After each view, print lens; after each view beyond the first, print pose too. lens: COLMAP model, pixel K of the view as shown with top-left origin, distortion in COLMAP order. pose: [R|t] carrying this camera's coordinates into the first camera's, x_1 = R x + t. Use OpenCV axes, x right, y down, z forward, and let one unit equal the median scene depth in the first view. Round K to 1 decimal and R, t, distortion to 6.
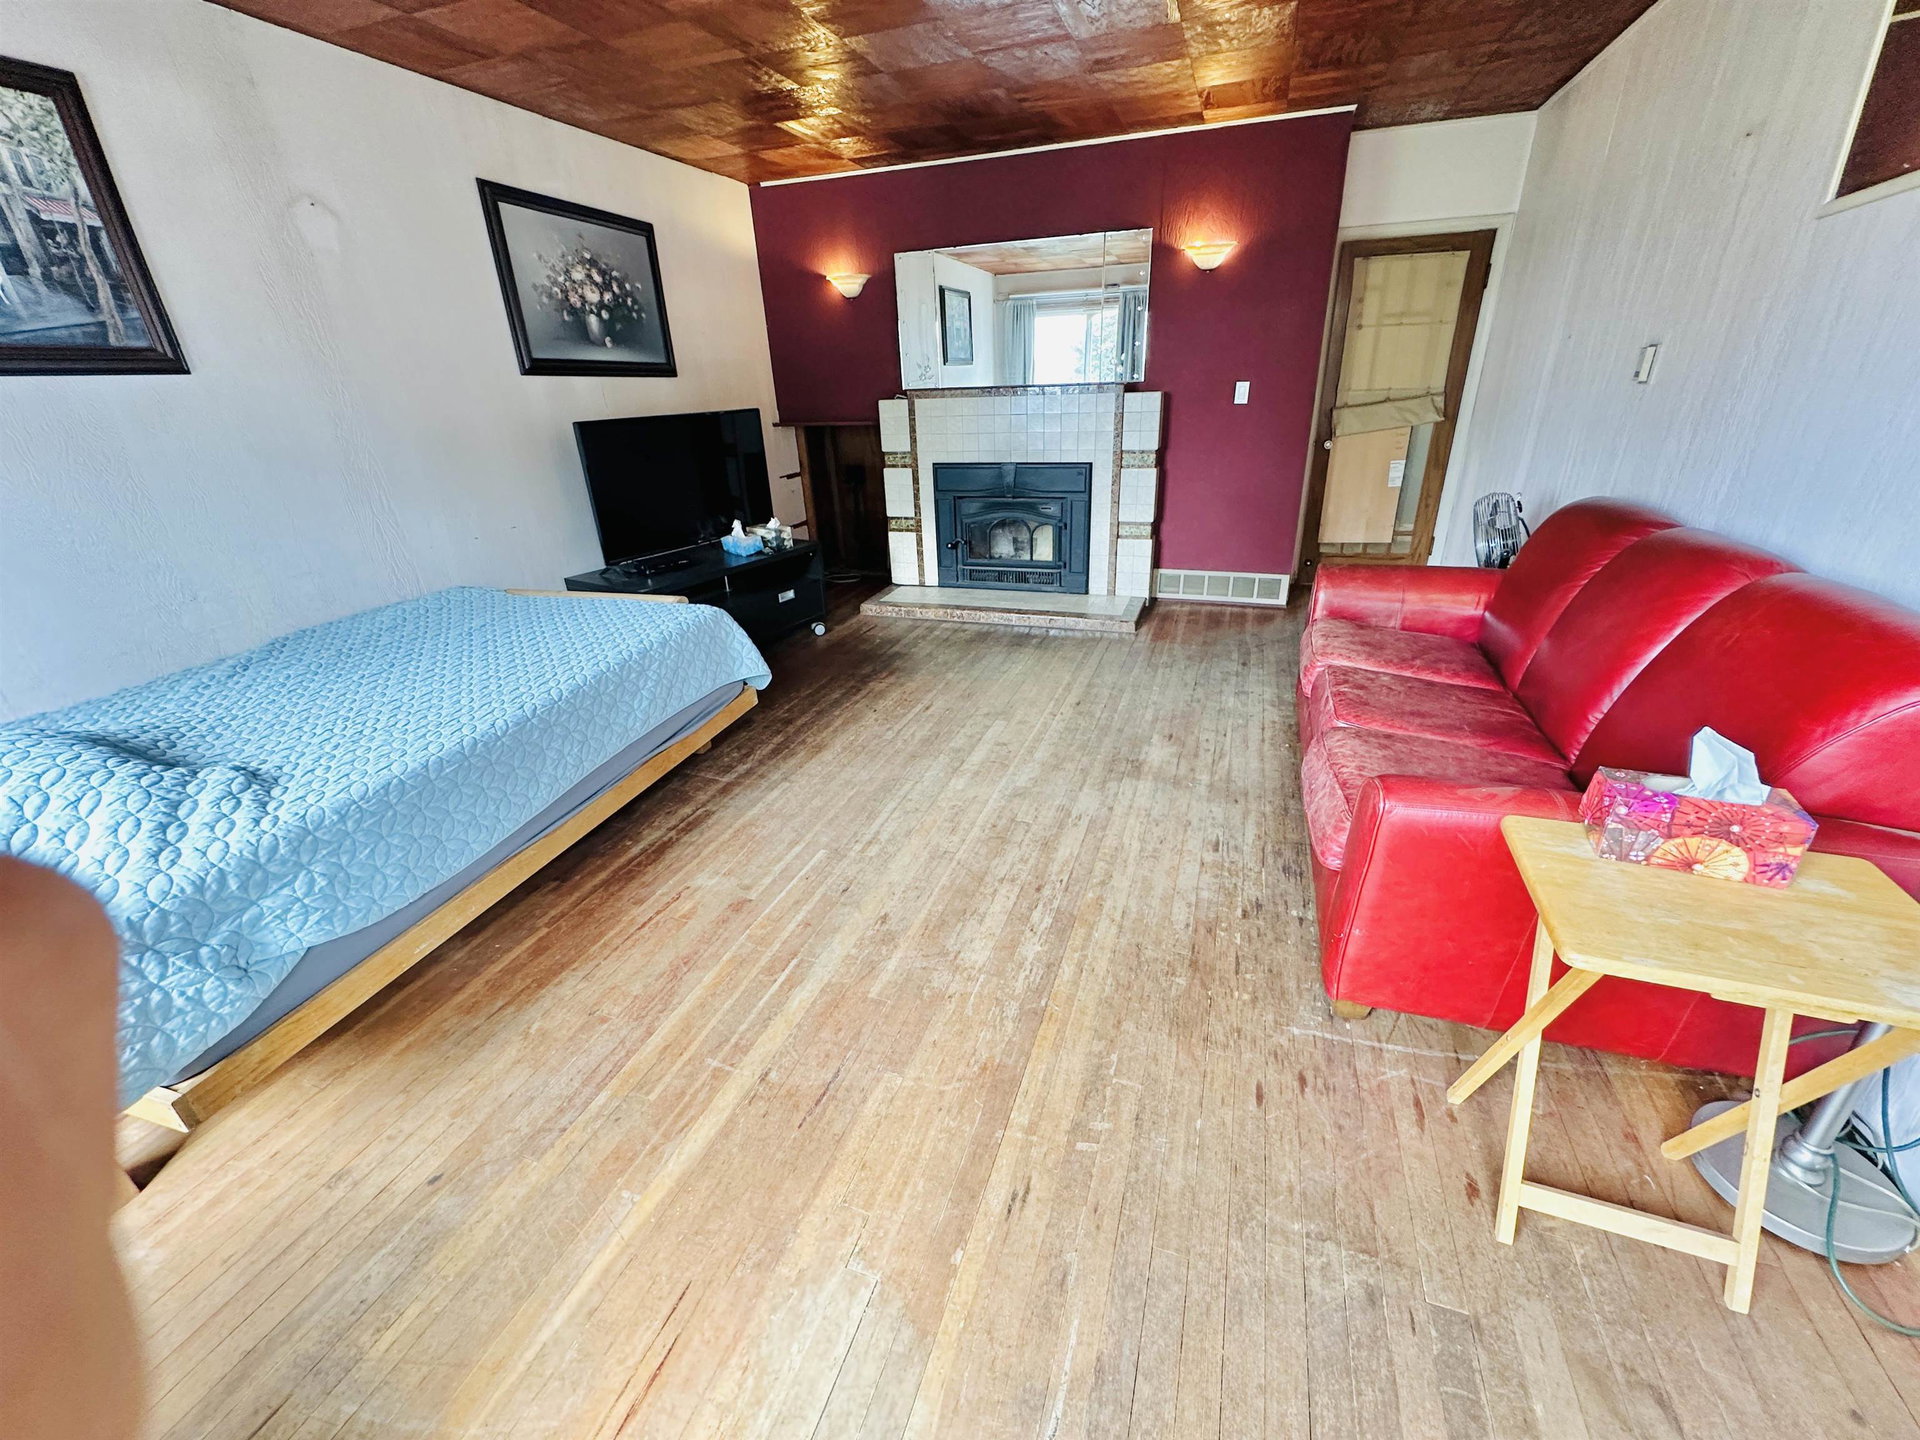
lens RADIAL K [[764.5, 0, 962.8], [0, 764.5, 716.4], [0, 0, 1]] dist [-0.005823, 0.001424]
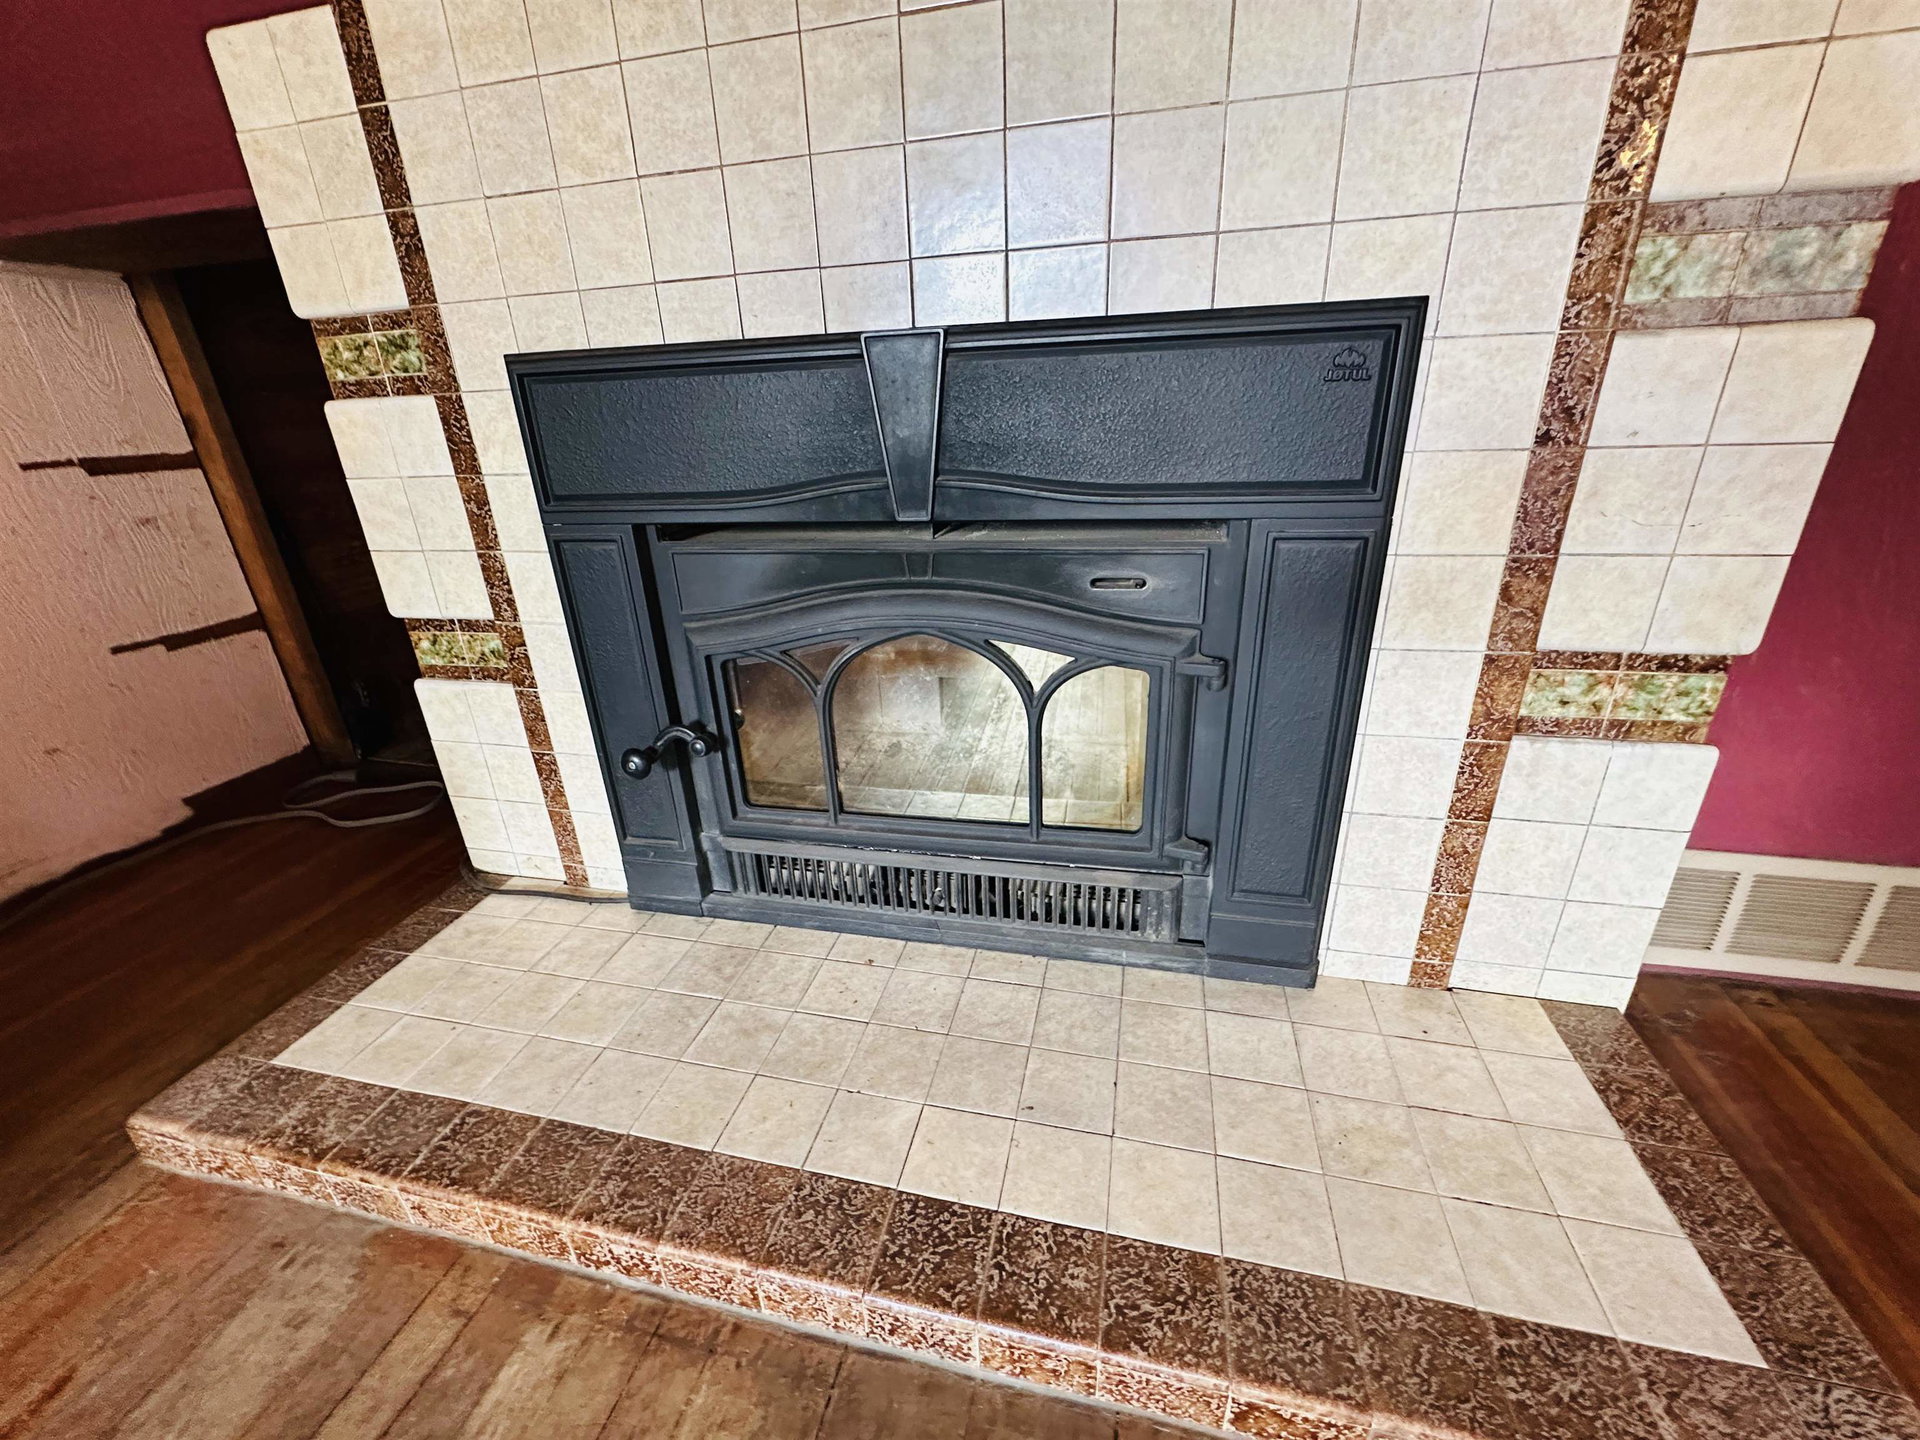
lens RADIAL K [[764.5, 0, 961.8], [0, 764.5, 722.8], [0, 0, 1]] dist [-0.005823, 0.001424]
pose [[0.994175, -0.042236, 0.099159, 0.062831], [0.045631, 0.998439, -0.032220, -0.281204], [-0.097643, 0.036557, 0.994550, 0.989803]]
